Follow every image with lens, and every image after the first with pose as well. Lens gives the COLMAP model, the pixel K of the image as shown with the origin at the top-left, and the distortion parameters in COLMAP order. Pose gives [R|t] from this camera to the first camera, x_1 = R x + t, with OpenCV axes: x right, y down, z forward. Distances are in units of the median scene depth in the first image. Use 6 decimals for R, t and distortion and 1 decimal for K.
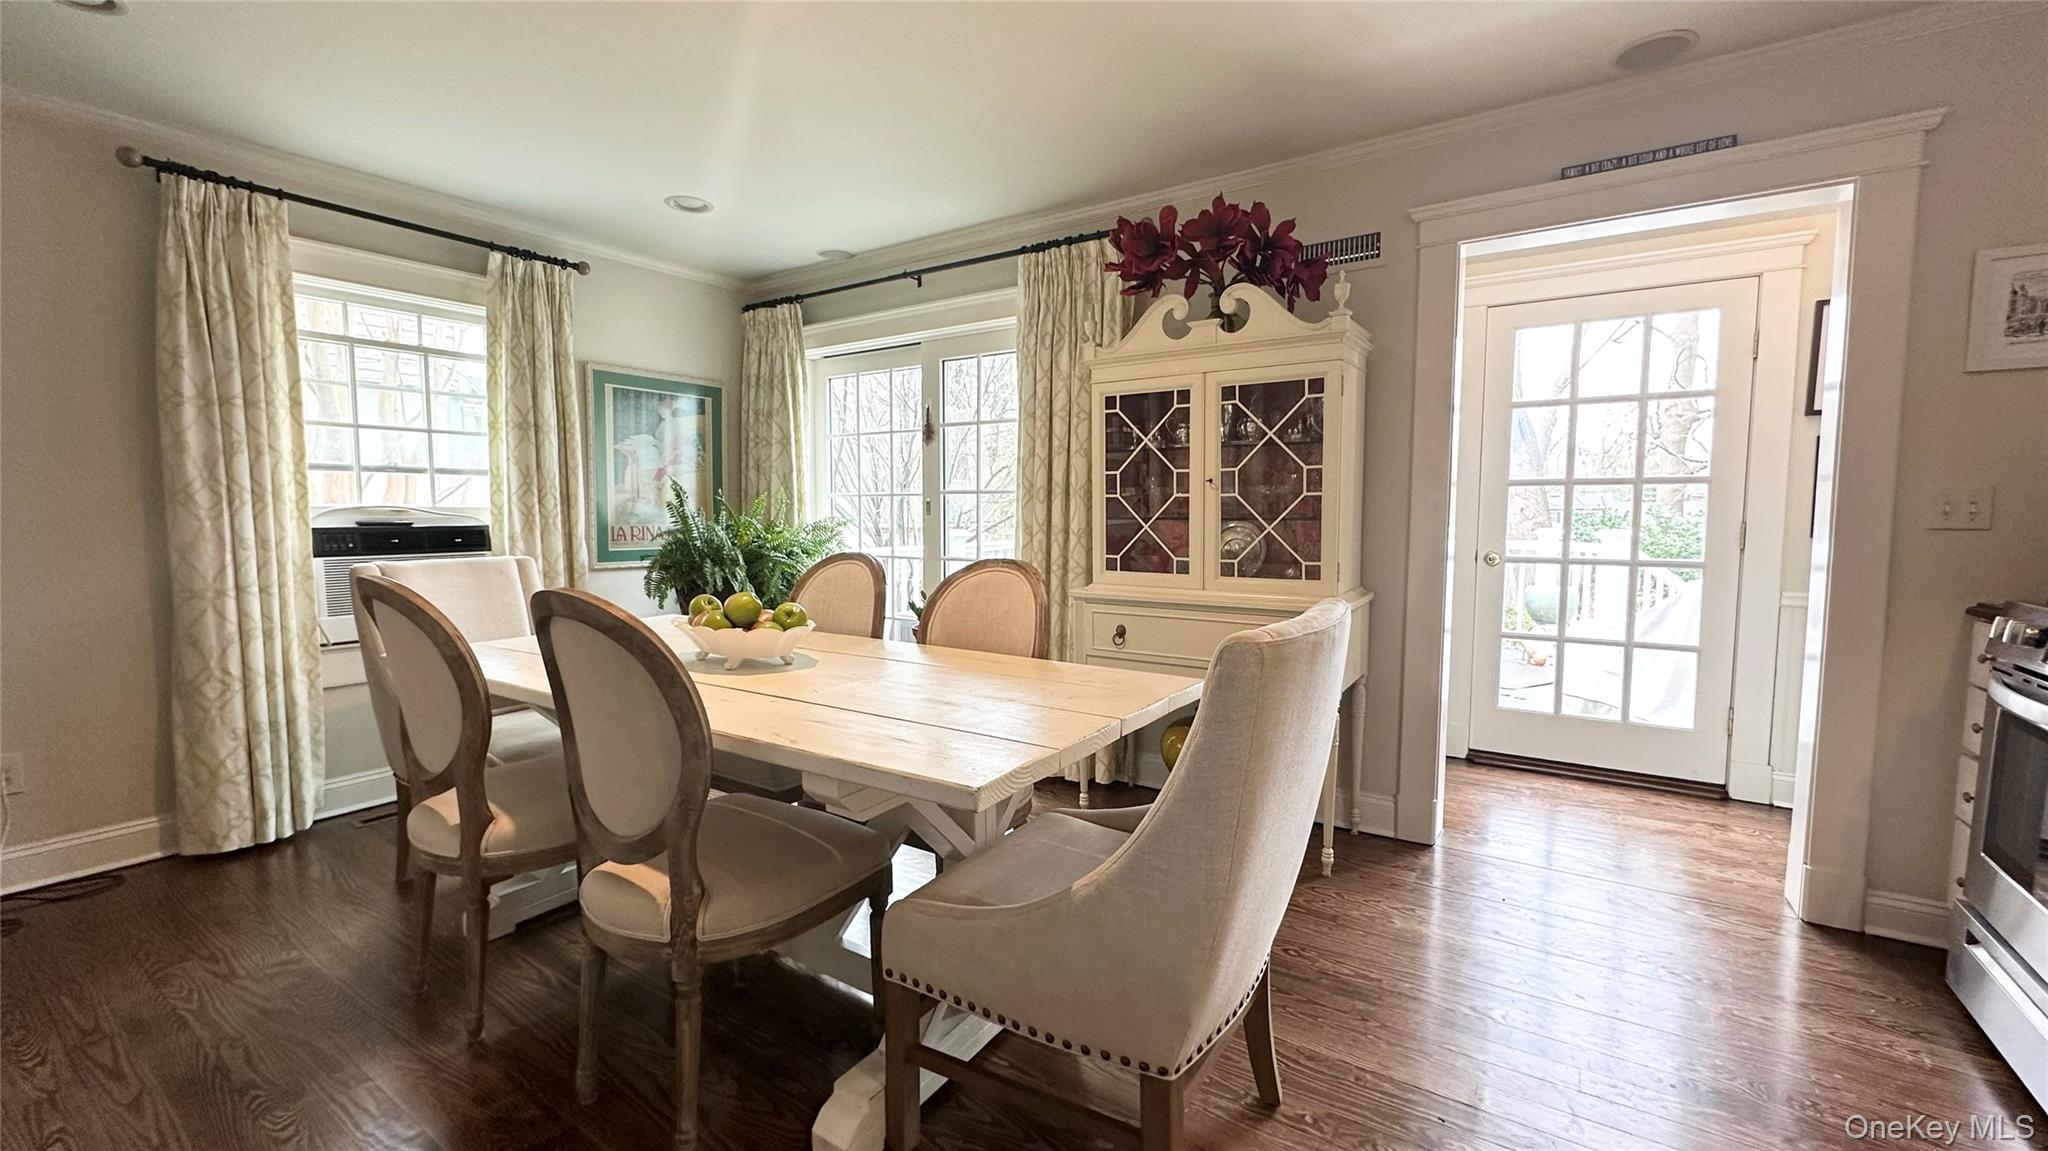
lens RADIAL K [[812.1, 0, 1024.0], [0, 812.1, 575.5], [0, 0, 1]] dist [-0.003189, 0.000536]
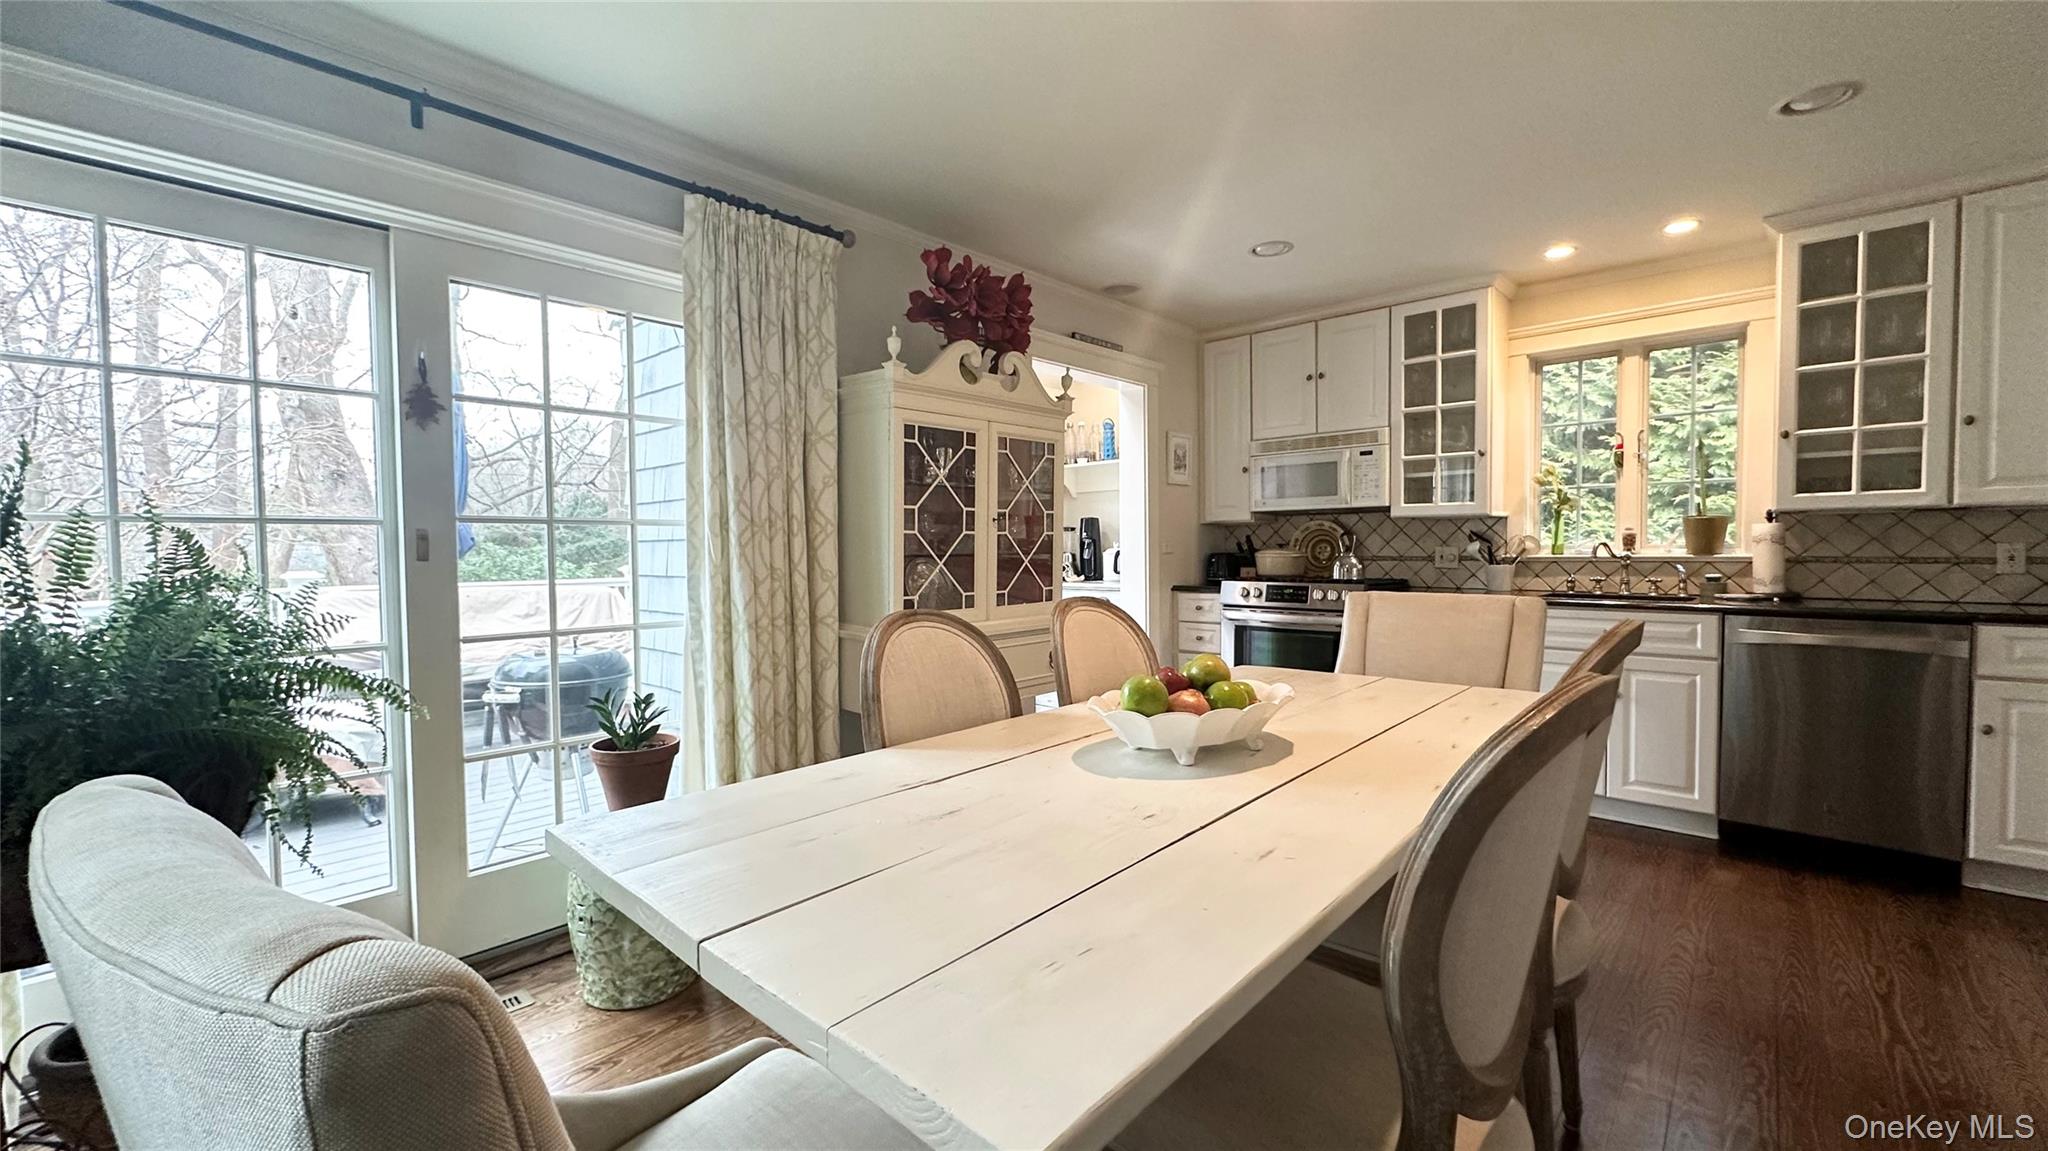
lens RADIAL K [[812.1, 0, 1024.0], [0, 812.1, 575.5], [0, 0, 1]] dist [-0.003189, 0.000536]
pose [[0.157395, -0.038842, 0.986772, -0.821221], [0.087698, 0.995828, 0.025210, -0.063418], [-0.983634, 0.082570, 0.160145, 0.762147]]
